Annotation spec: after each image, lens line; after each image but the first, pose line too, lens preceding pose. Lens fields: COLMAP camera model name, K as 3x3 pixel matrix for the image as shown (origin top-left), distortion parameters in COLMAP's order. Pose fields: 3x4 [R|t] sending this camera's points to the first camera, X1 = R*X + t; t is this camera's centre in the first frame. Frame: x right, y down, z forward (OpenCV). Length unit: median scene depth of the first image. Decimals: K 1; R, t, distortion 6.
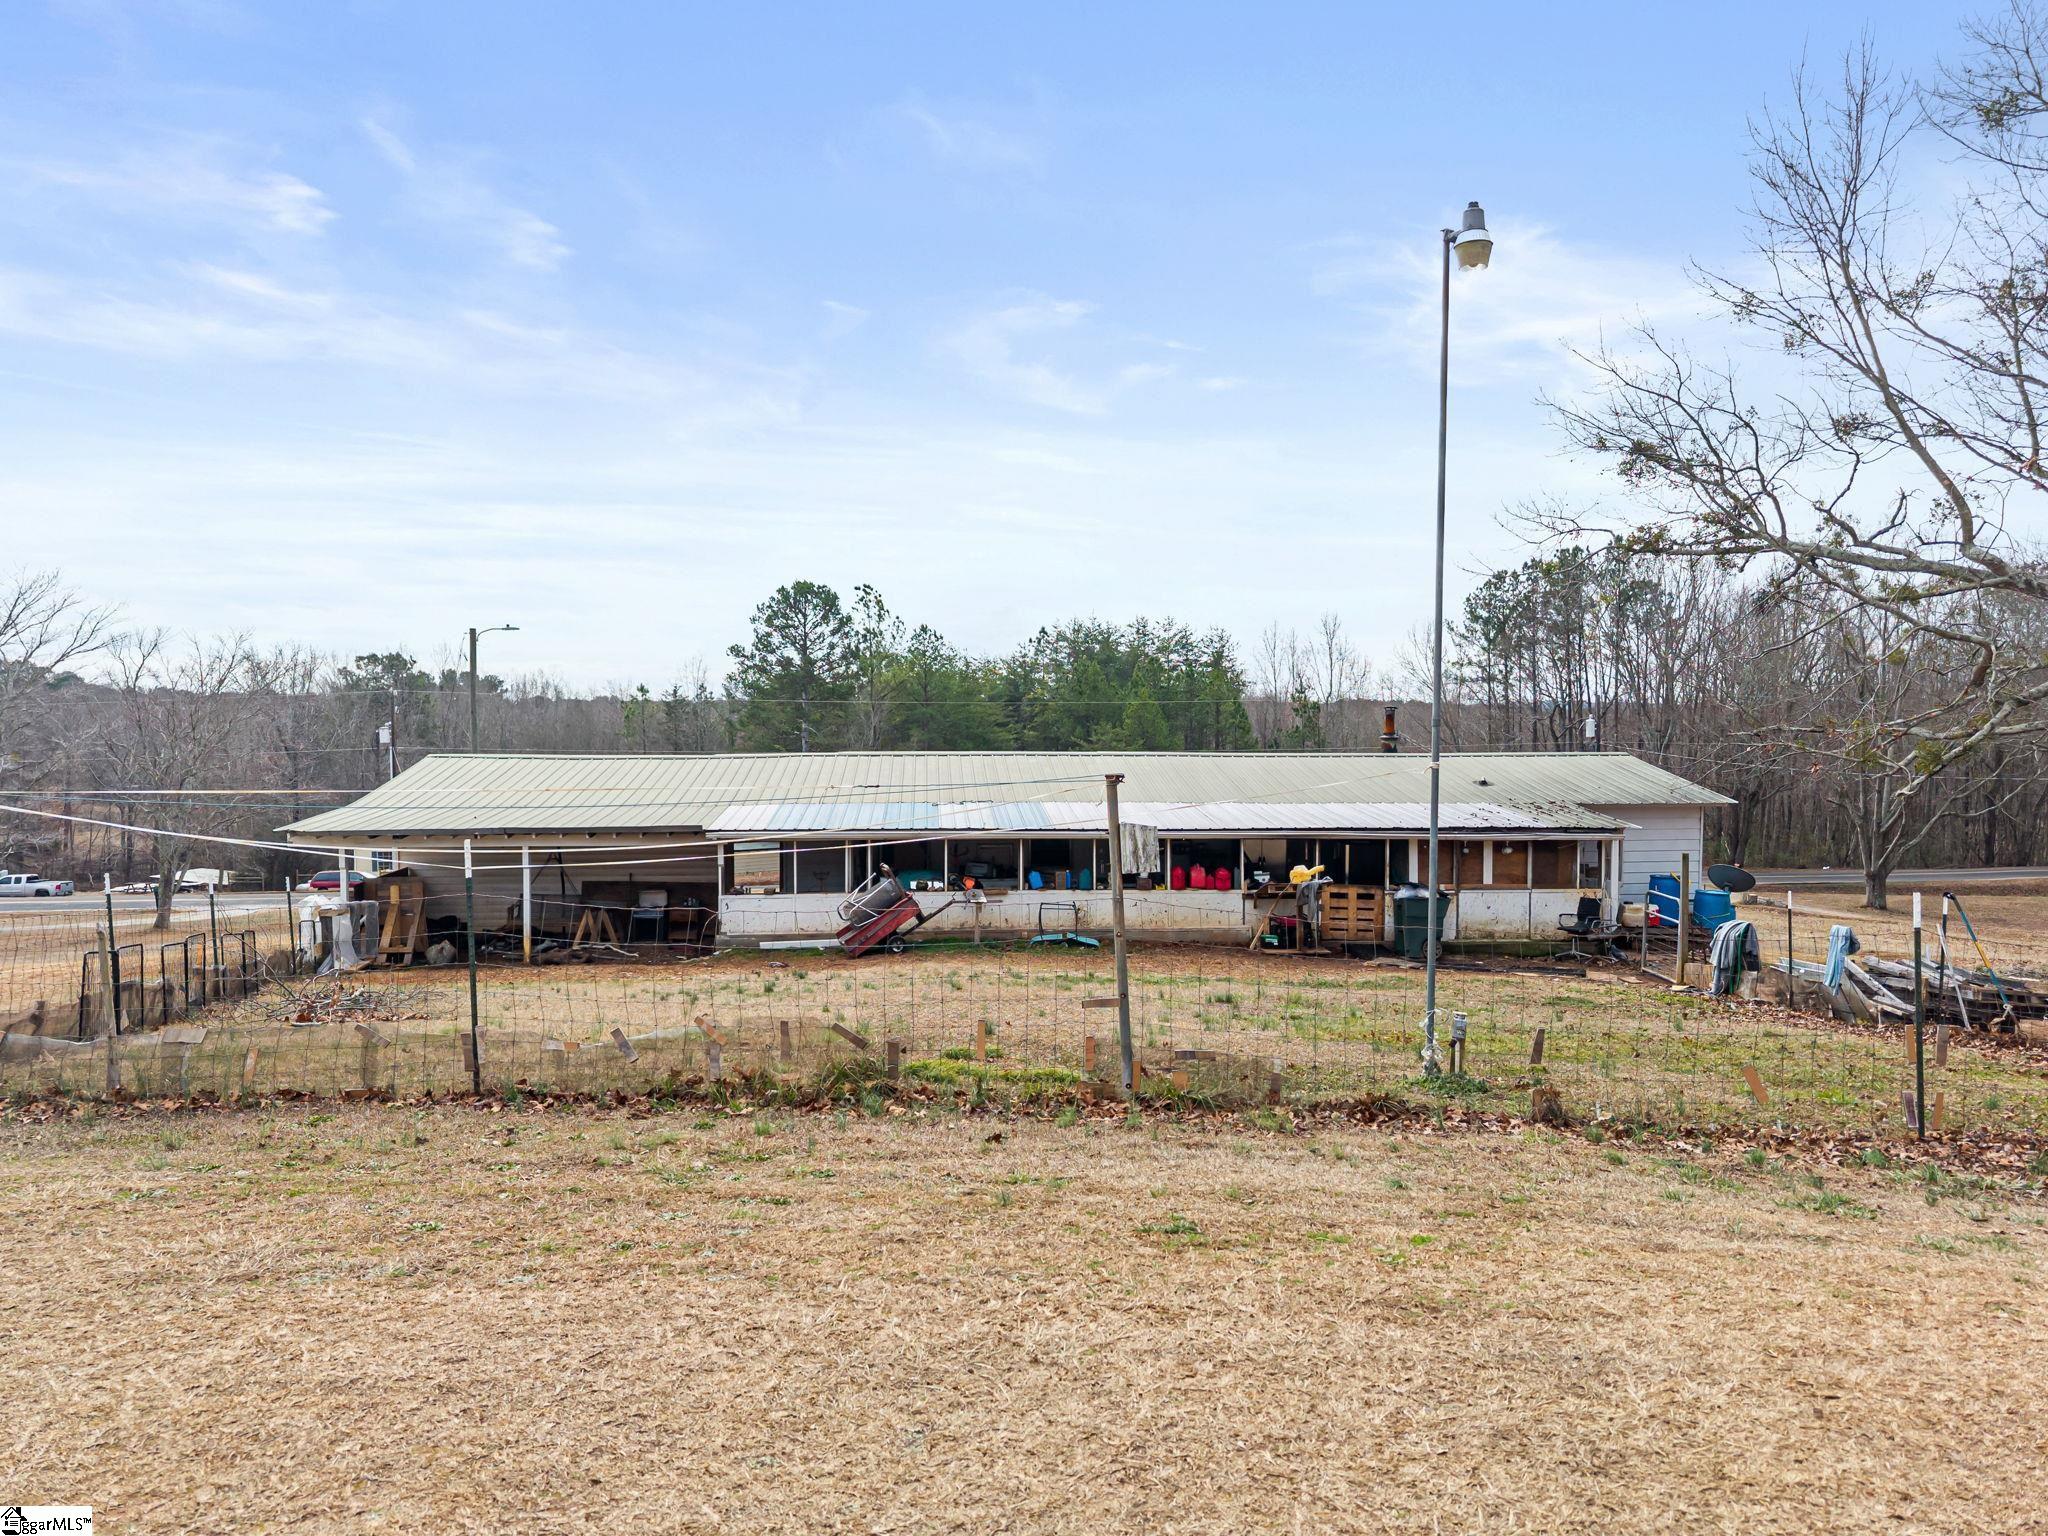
lens RADIAL K [[1406.5, 0, 1024.0], [0, 1406.5, 768.0], [0, 0, 1]] dist [-0.000603, -0.001642]
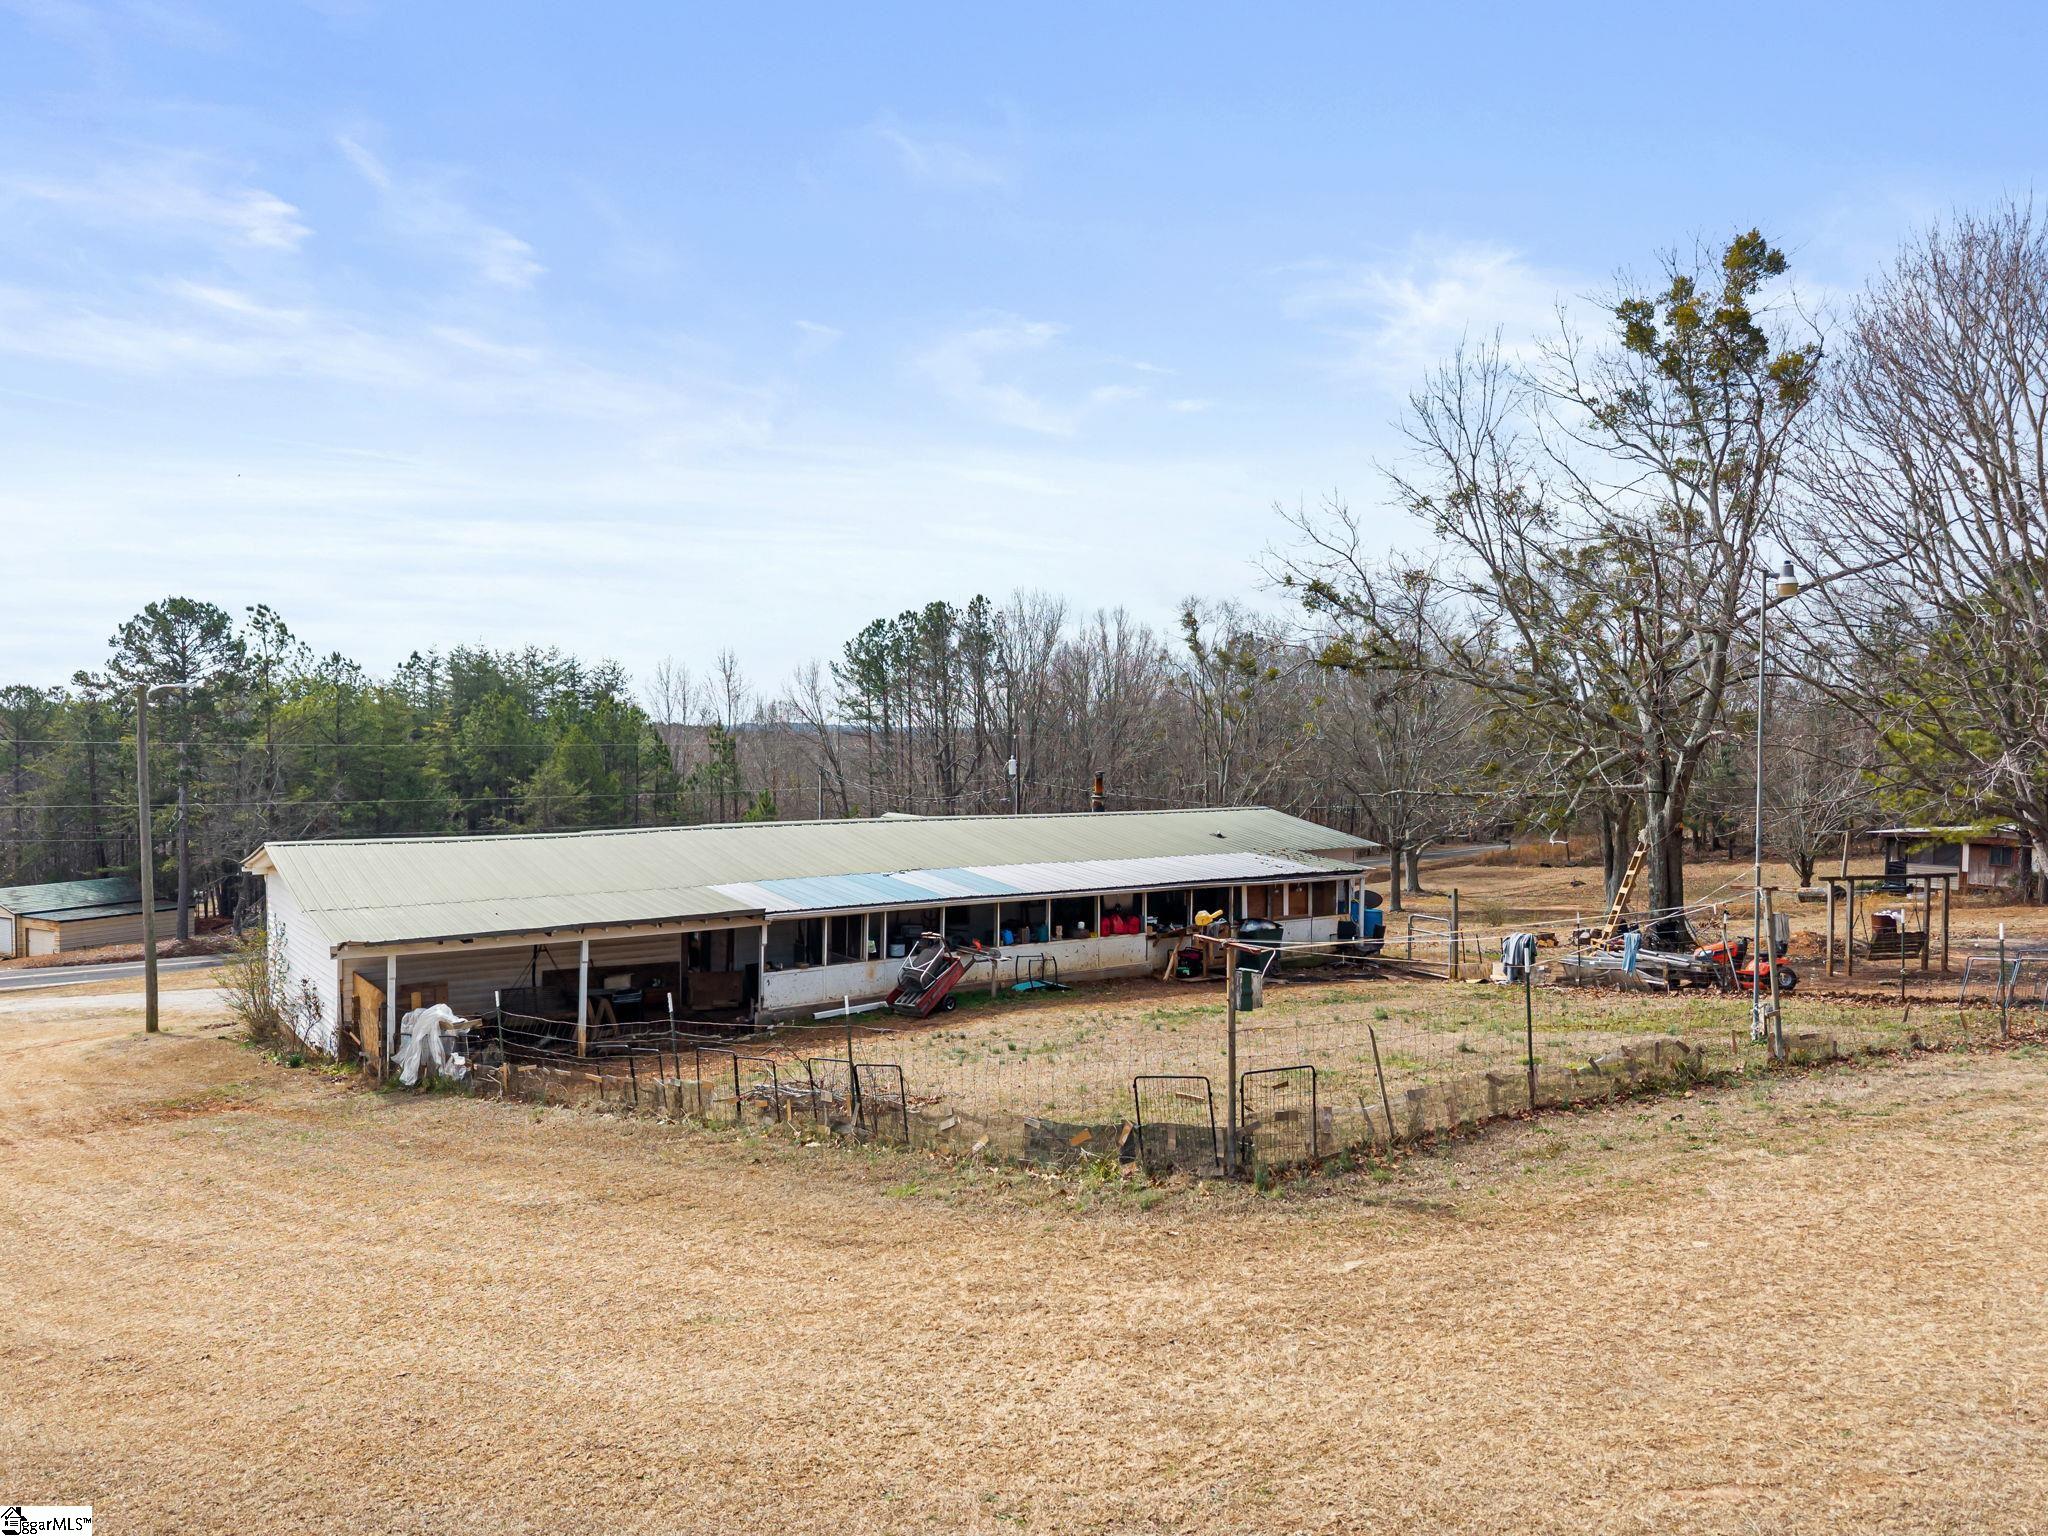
lens RADIAL K [[1406.5, 0, 1024.0], [0, 1406.5, 768.0], [0, 0, 1]] dist [-0.000603, -0.001642]
pose [[0.850986, -0.008843, 0.525114, -0.585715], [0.014940, 0.999861, -0.007375, -0.052002], [-0.524976, 0.014121, 0.851000, -0.009642]]
